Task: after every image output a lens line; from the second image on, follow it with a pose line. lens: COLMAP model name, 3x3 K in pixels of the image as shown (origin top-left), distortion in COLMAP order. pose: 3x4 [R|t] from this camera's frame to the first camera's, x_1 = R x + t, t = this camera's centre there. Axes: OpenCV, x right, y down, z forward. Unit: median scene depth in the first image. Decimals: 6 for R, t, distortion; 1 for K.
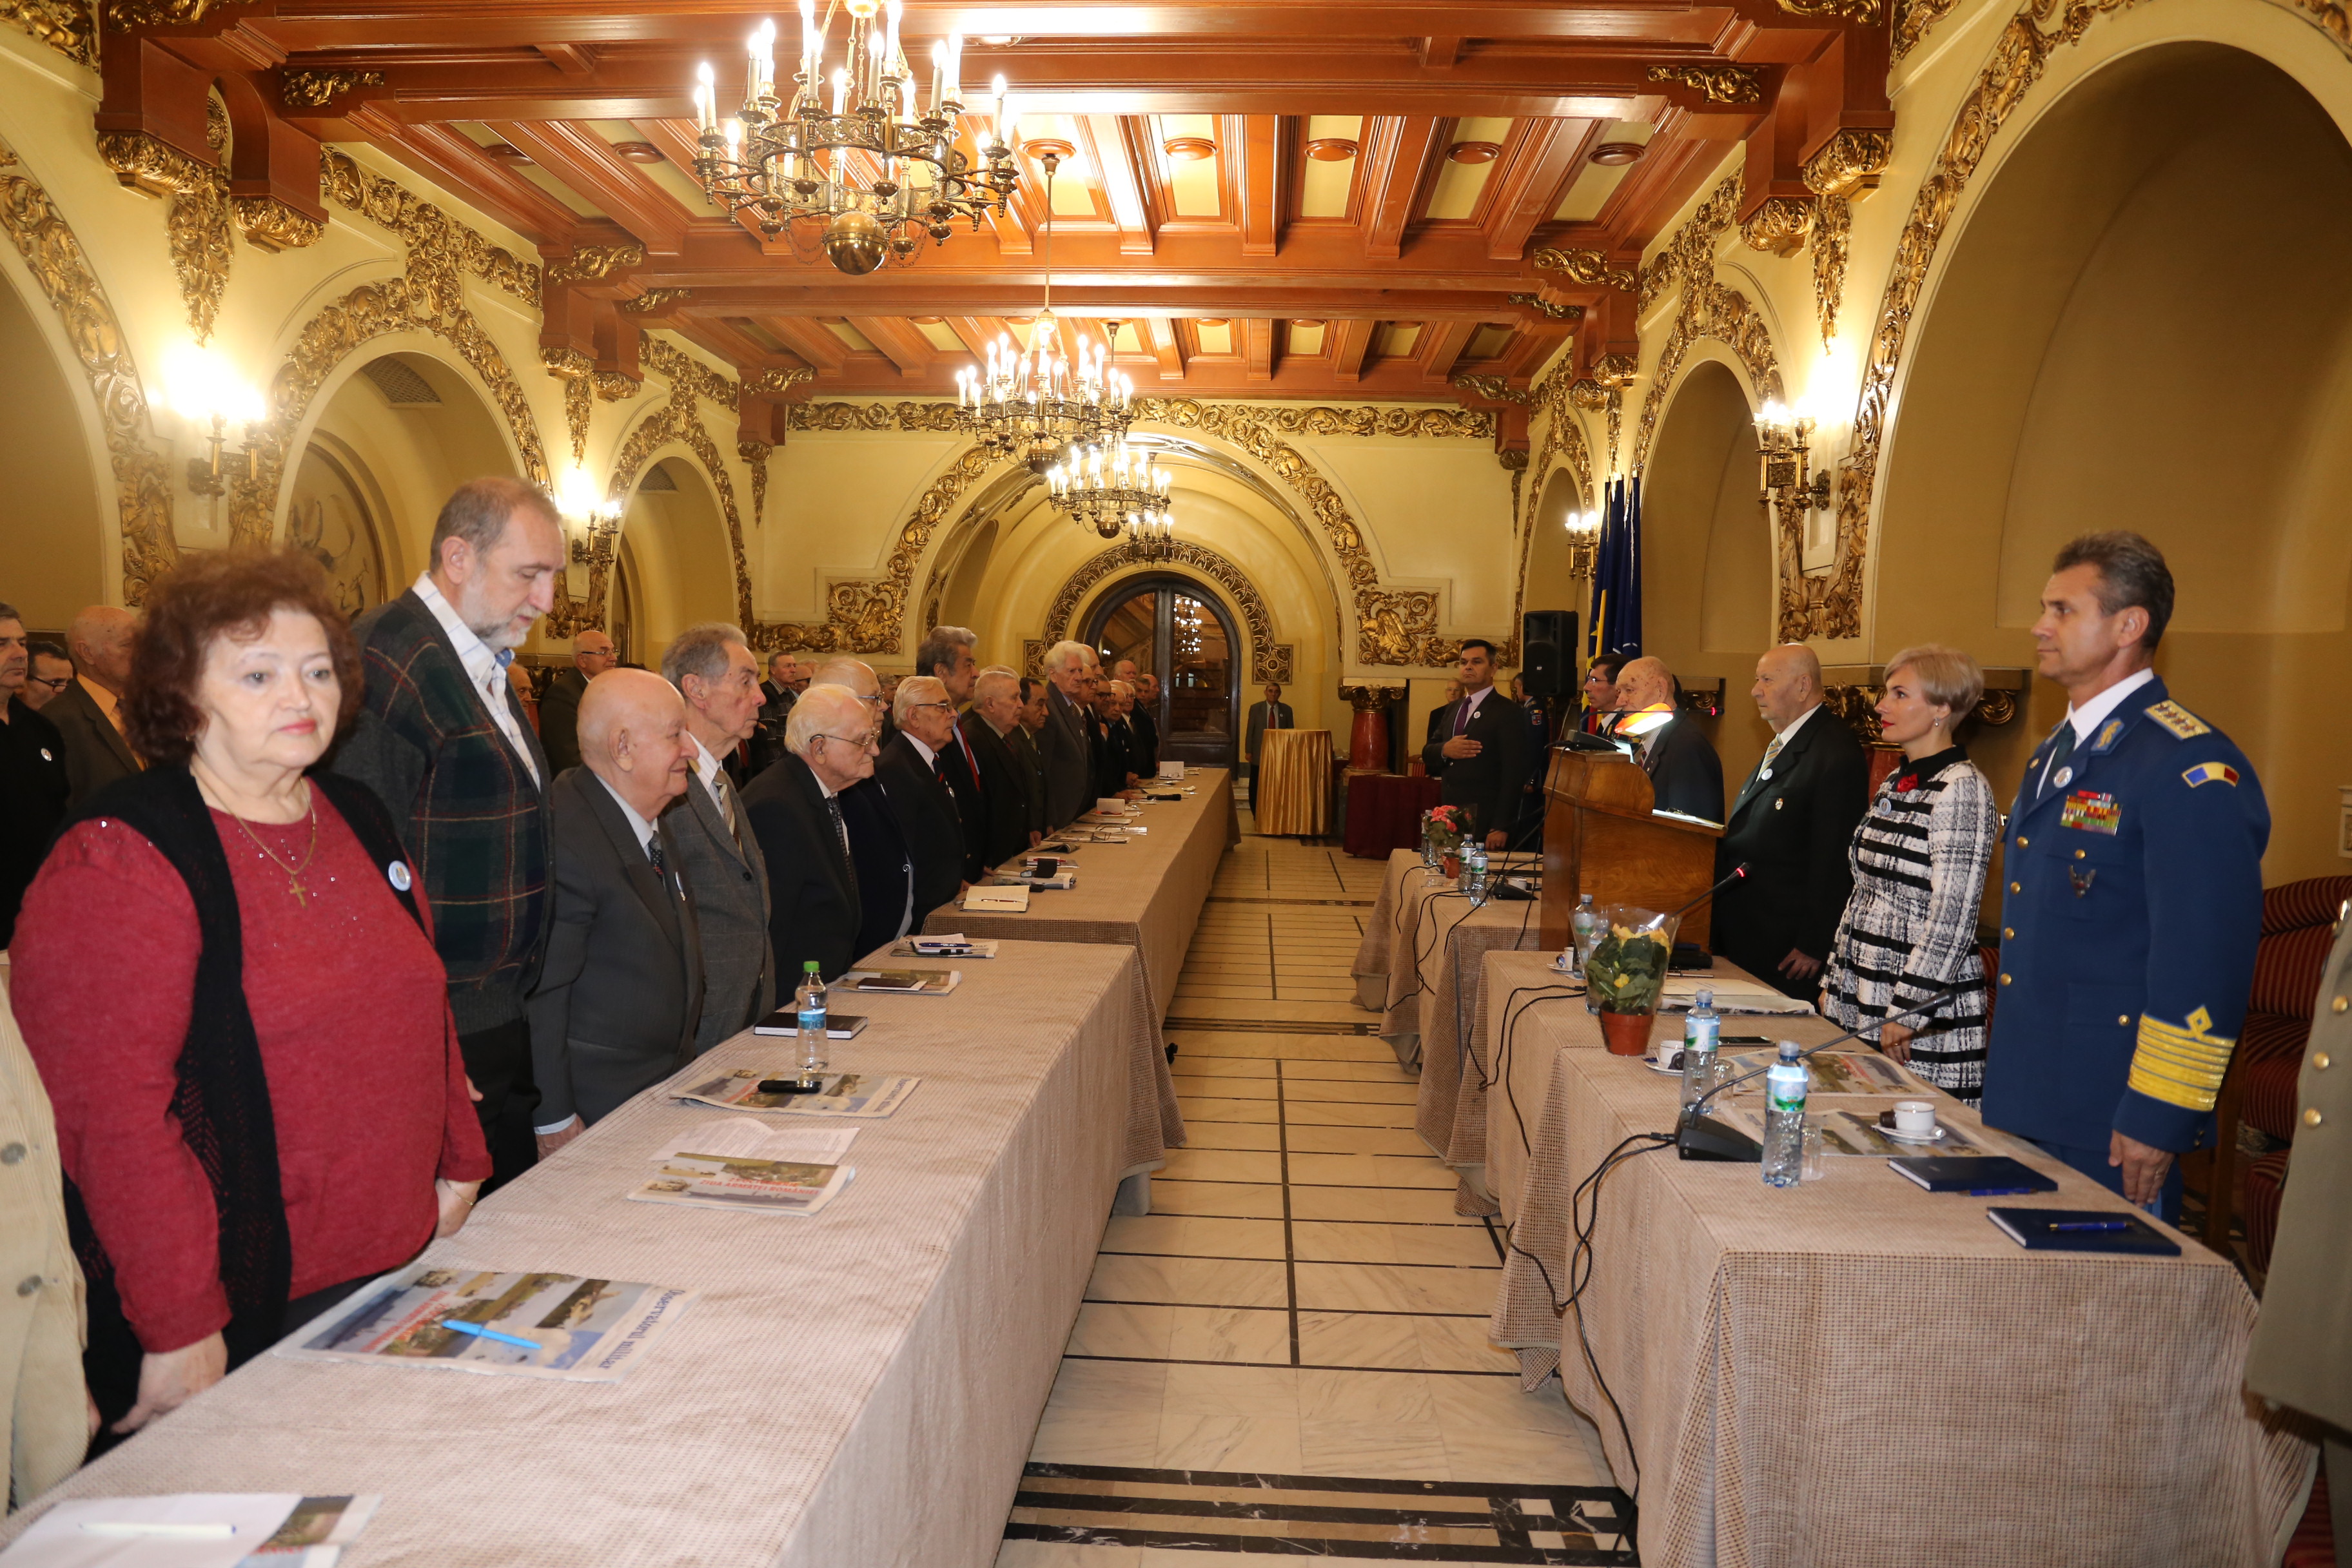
lens RADIAL K [[1535.3, 0, 1176.0], [0, 1535.3, 784.0], [0, 0, 1]] dist [-0.115028, 0.069933]
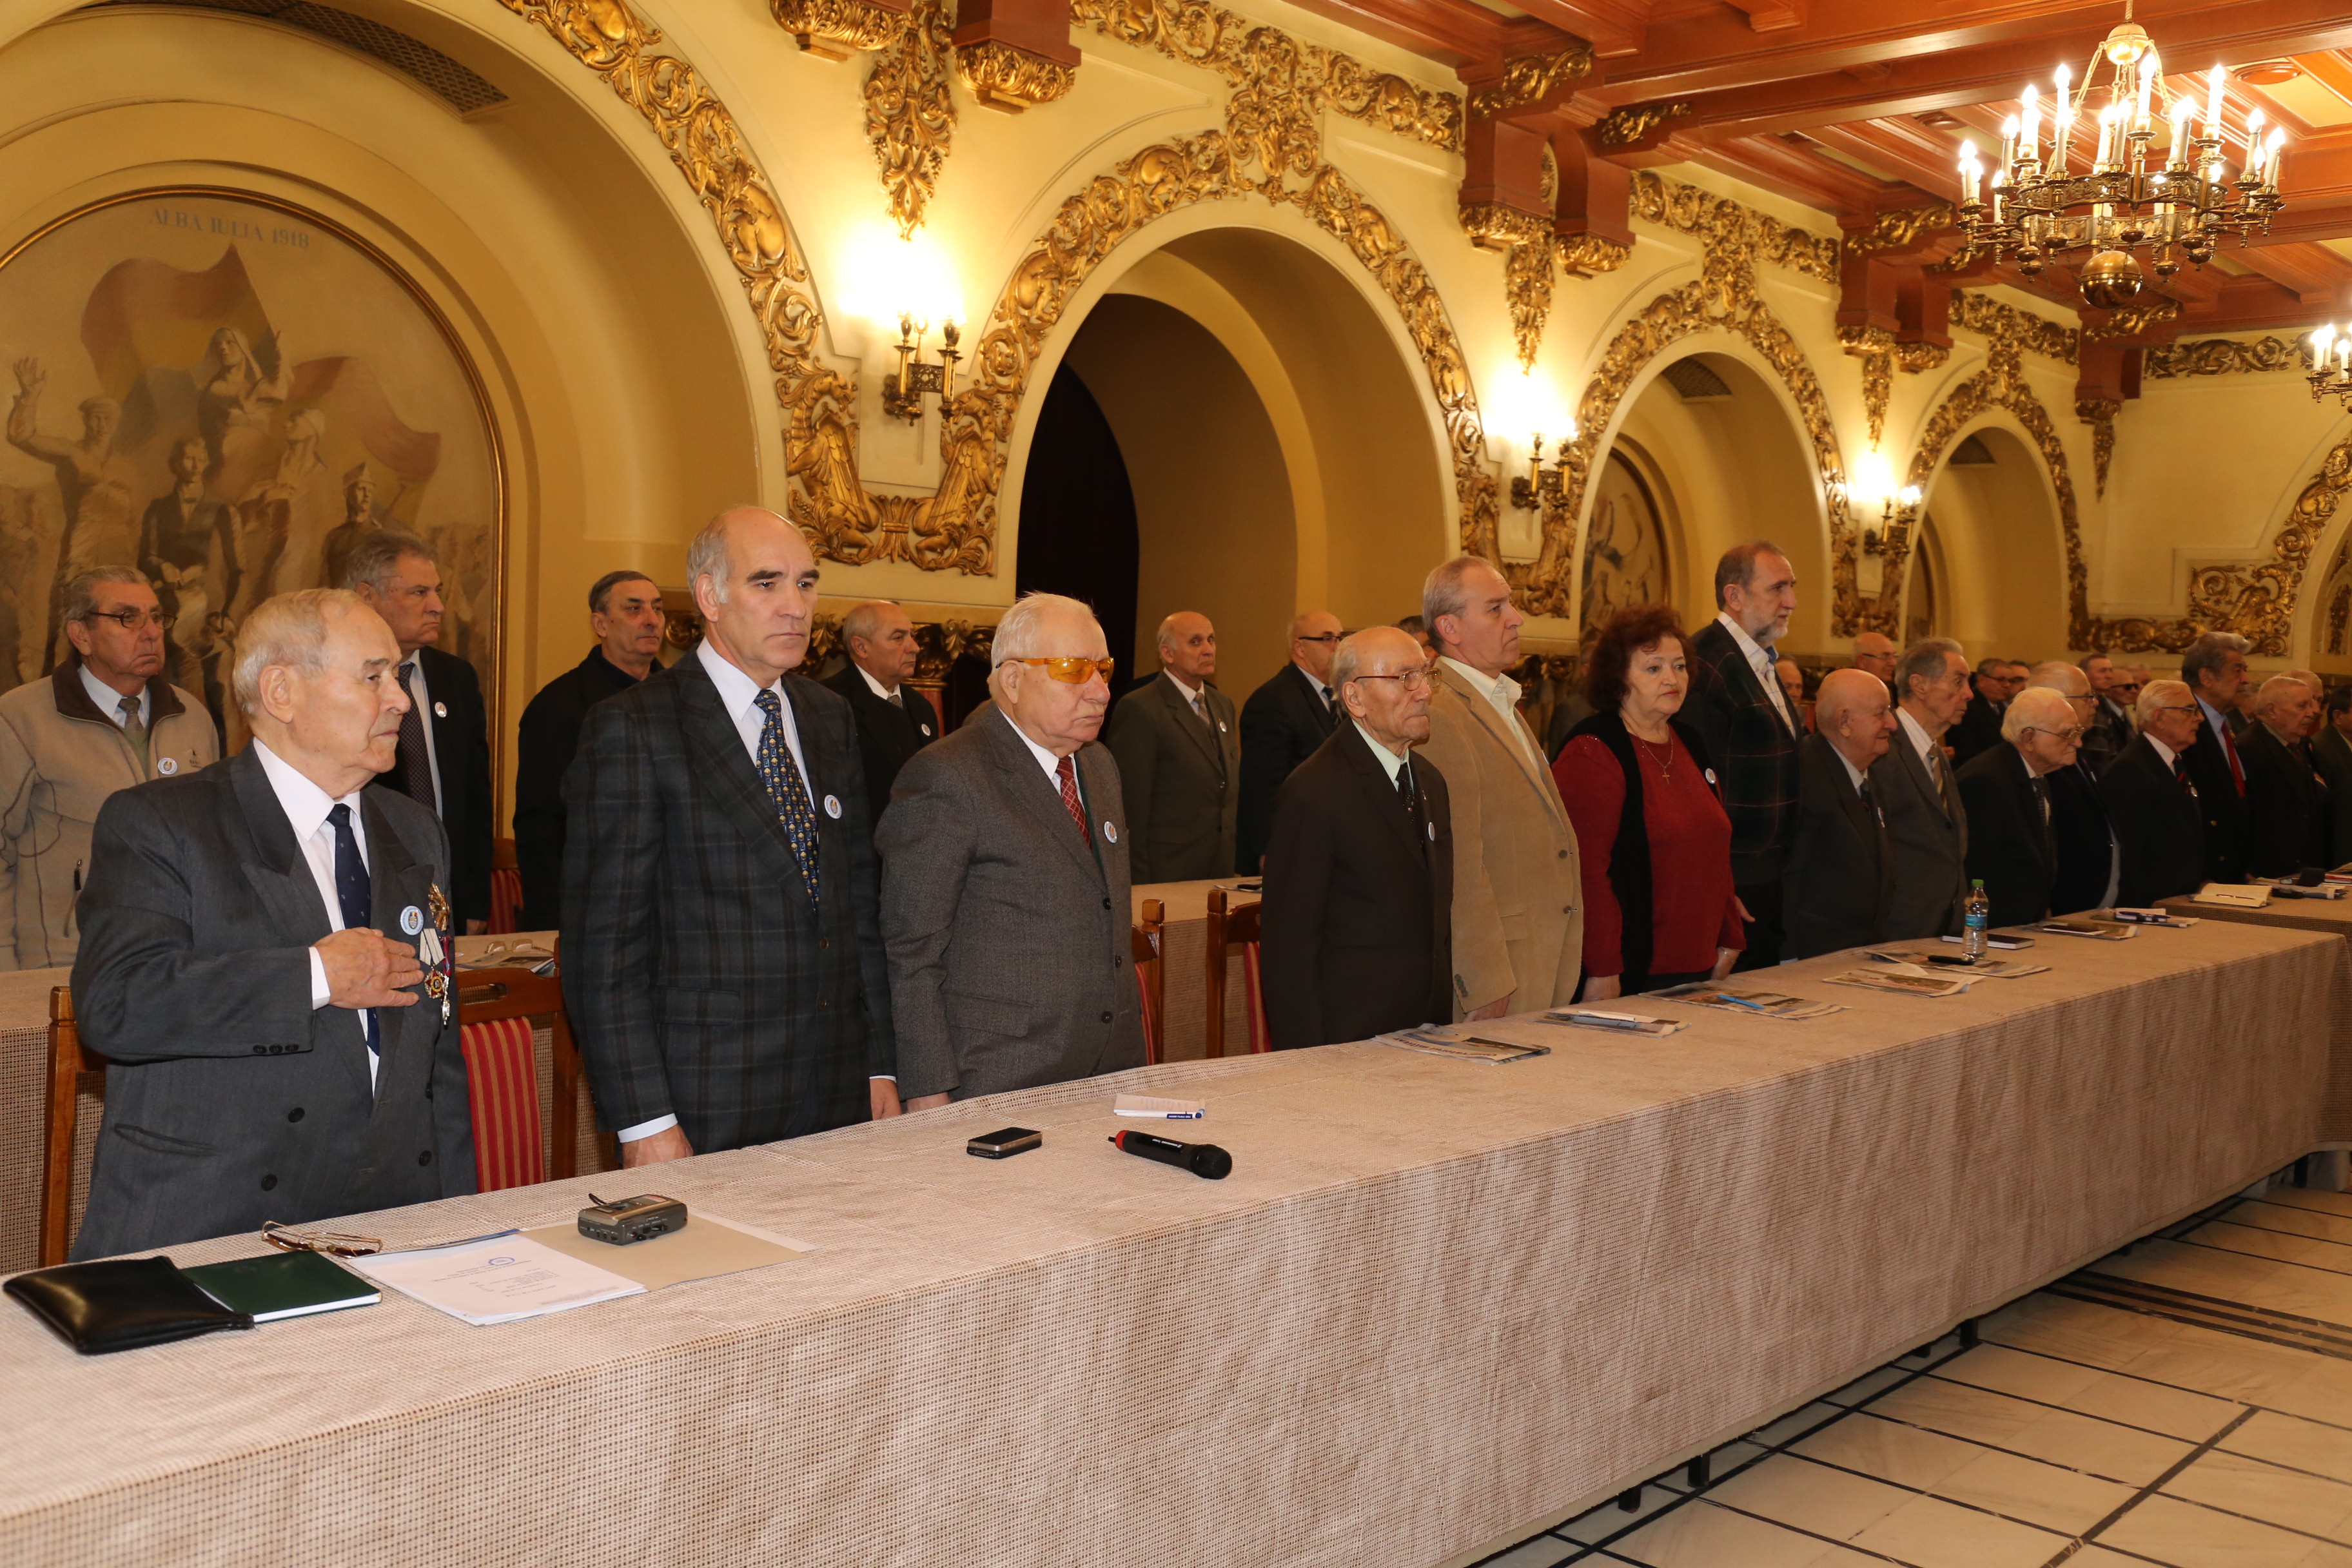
lens RADIAL K [[1932.5, 0, 1170.3], [0, 1932.5, 725.9], [0, 0, 1]] dist [0.000933, 0.001766]
pose [[0.745429, 0.027901, -0.666001, 0.093917], [-0.059711, 0.997902, -0.025027, 0.015930], [0.663906, 0.058423, 0.745531, -0.200625]]
